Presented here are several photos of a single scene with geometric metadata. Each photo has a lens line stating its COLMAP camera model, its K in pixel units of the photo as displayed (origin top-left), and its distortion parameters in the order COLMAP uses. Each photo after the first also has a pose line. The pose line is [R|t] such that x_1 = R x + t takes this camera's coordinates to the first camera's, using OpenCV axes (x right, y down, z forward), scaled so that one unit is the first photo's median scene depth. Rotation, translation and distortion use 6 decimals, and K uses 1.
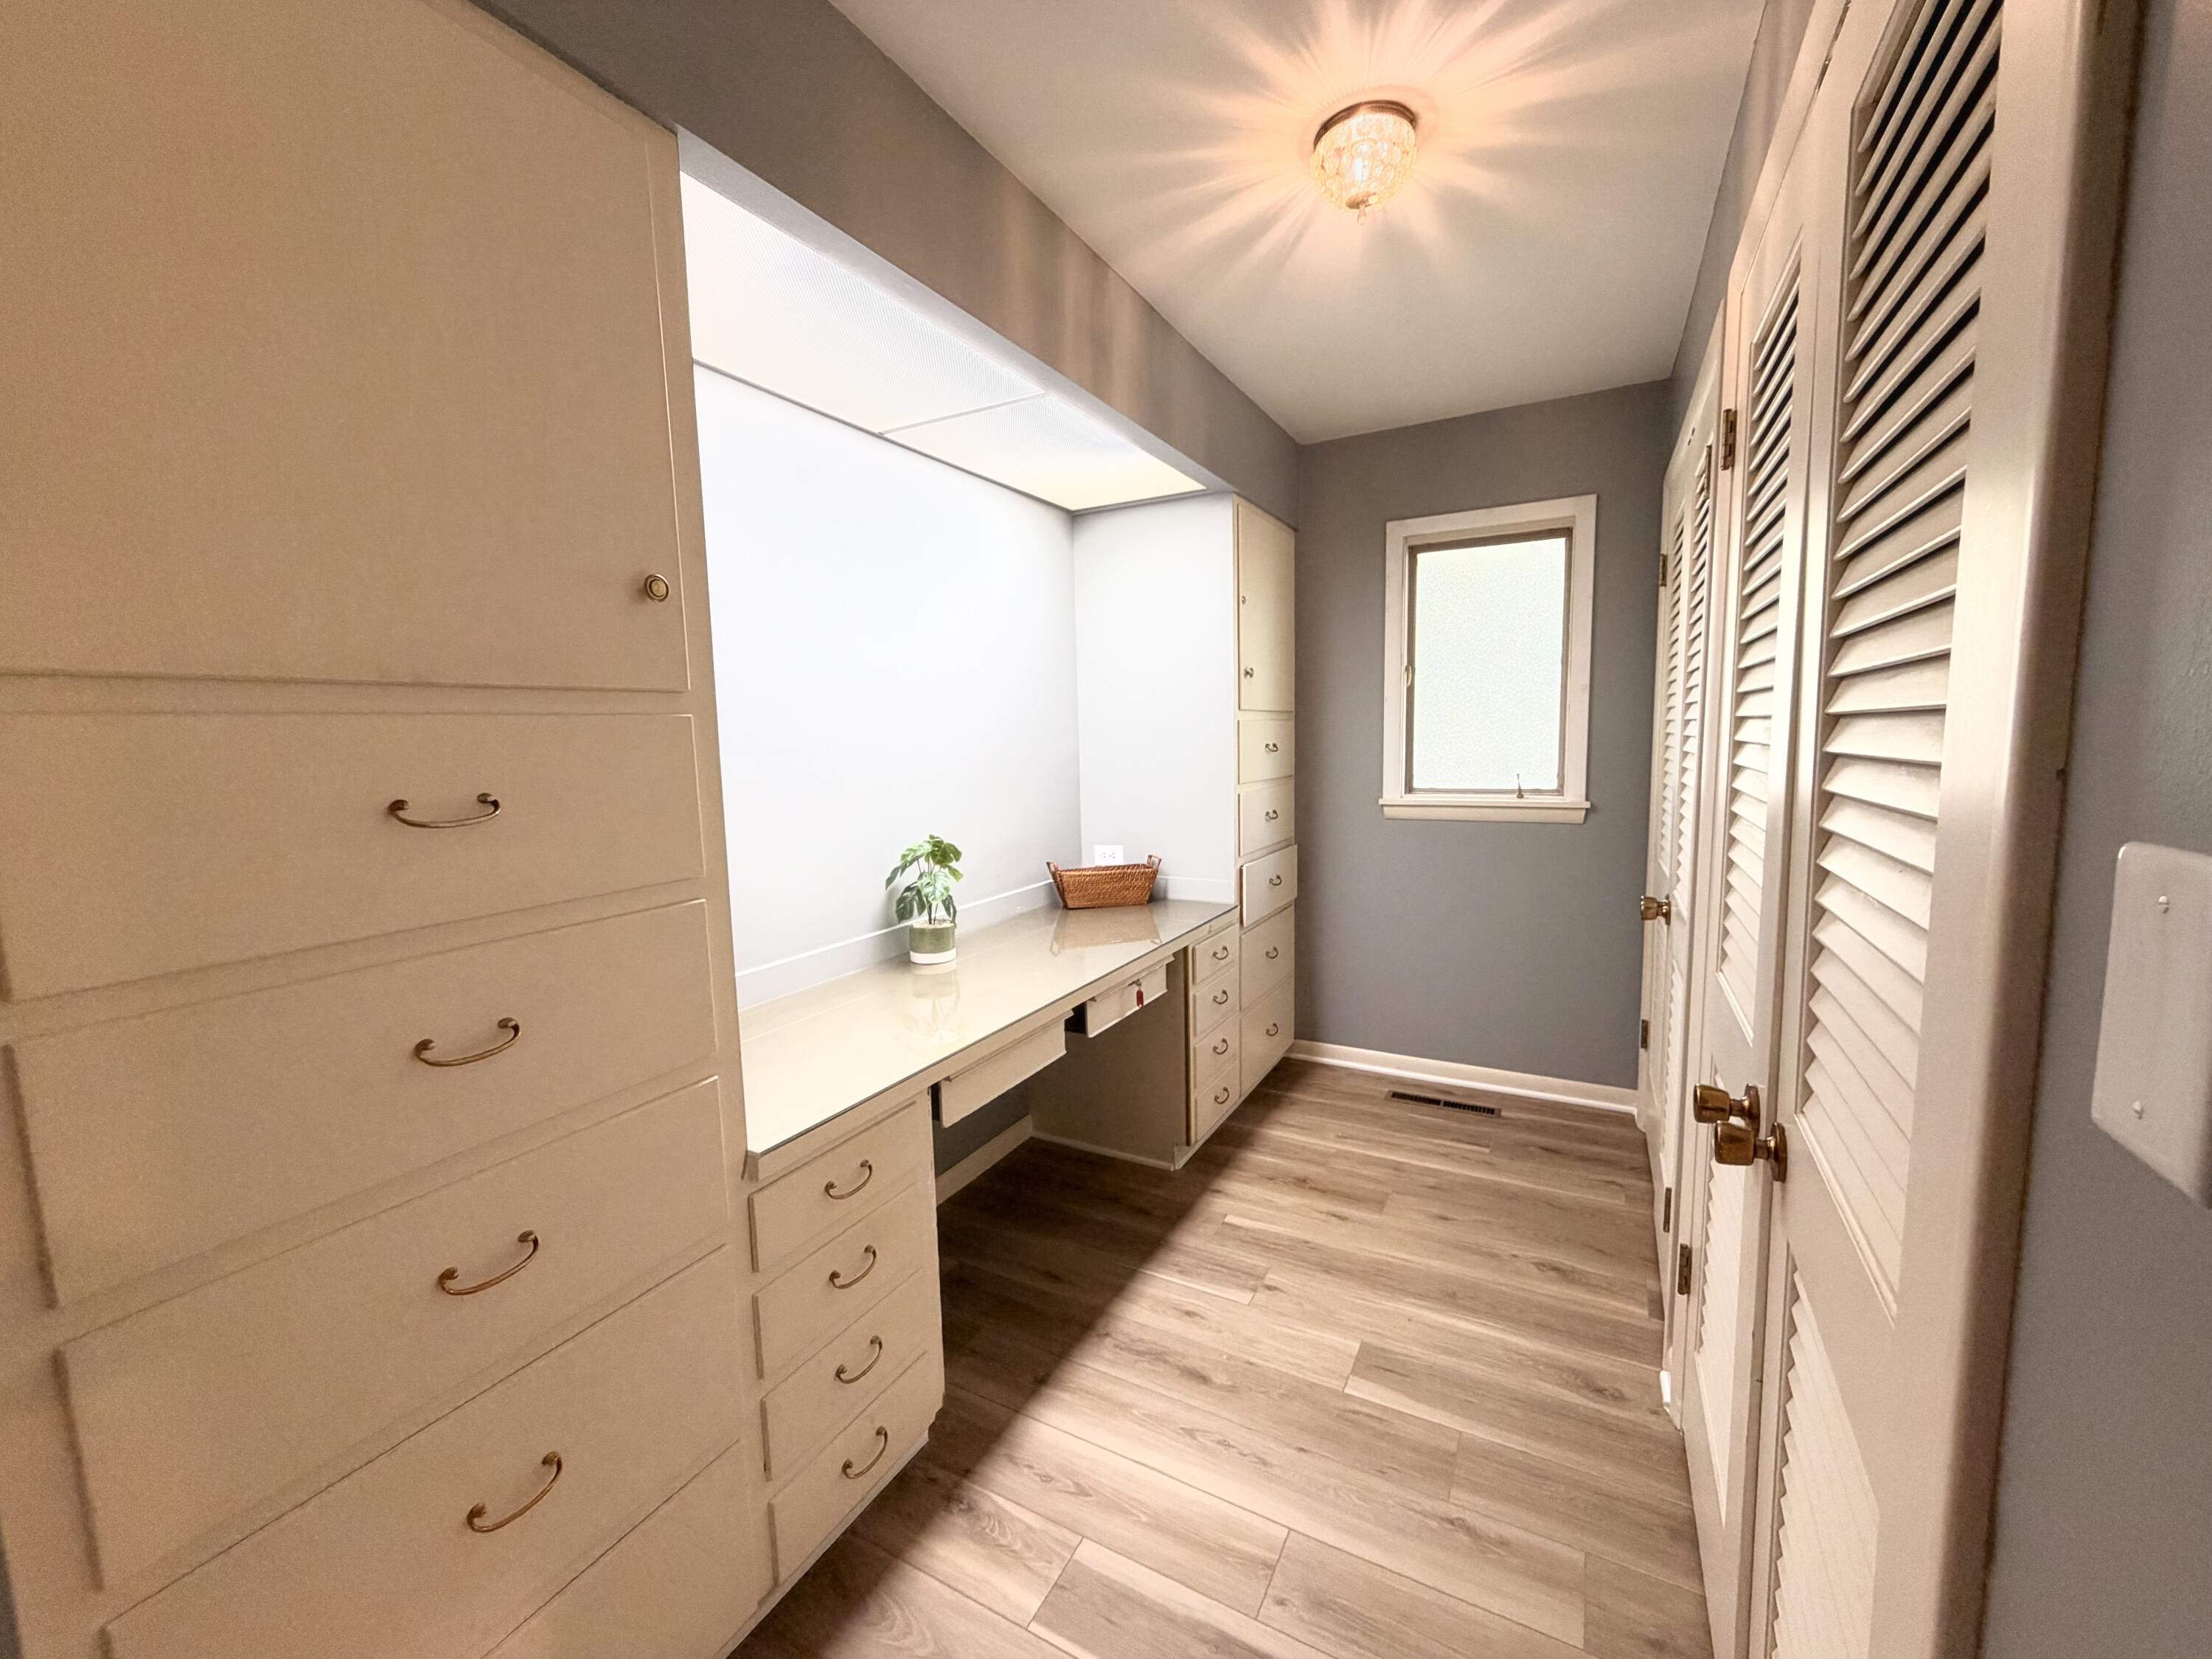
lens RADIAL K [[893.0, 0, 1095.6], [0, 893.0, 829.6], [0, 0, 1]] dist [0.001777, 0.000694]
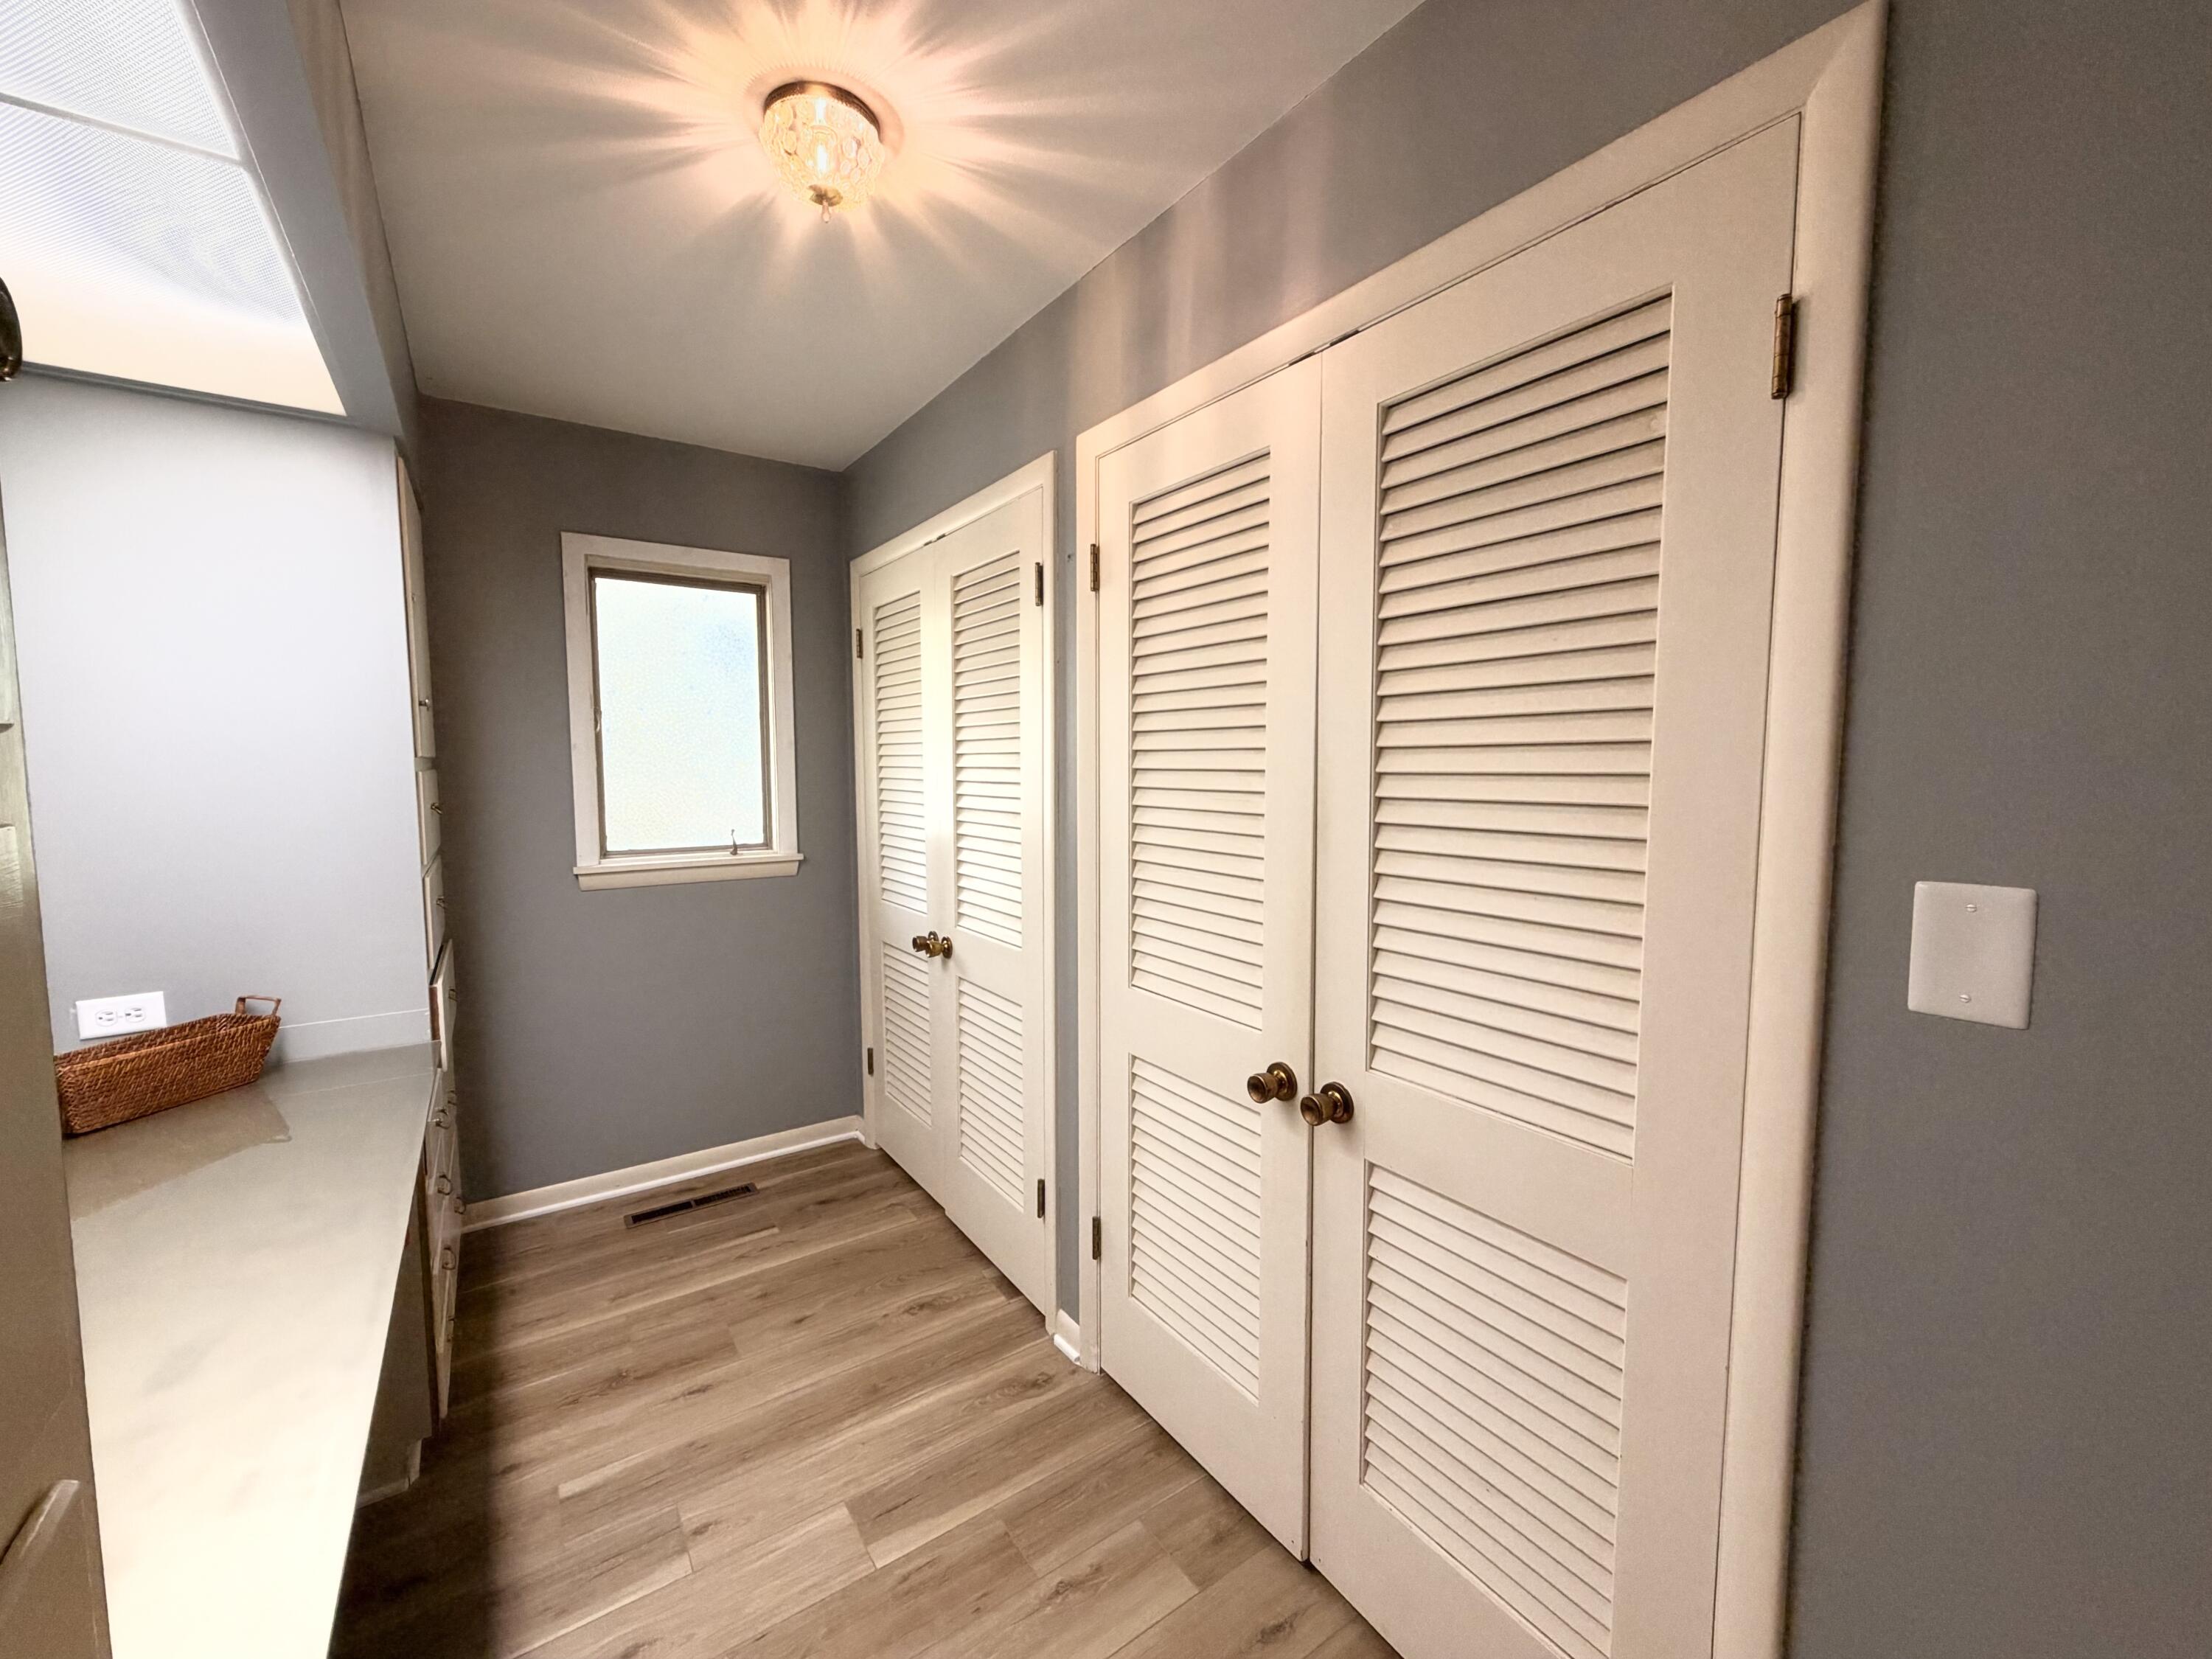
lens RADIAL K [[888.6, 0, 1099.2], [0, 888.6, 828.8], [0, 0, 1]] dist [0.000637, -0.000131]
pose [[0.439553, -0.047431, 0.896963, -0.251784], [0.087130, 0.996147, 0.009977, -0.046073], [-0.893981, 0.073767, 0.441992, 0.270295]]
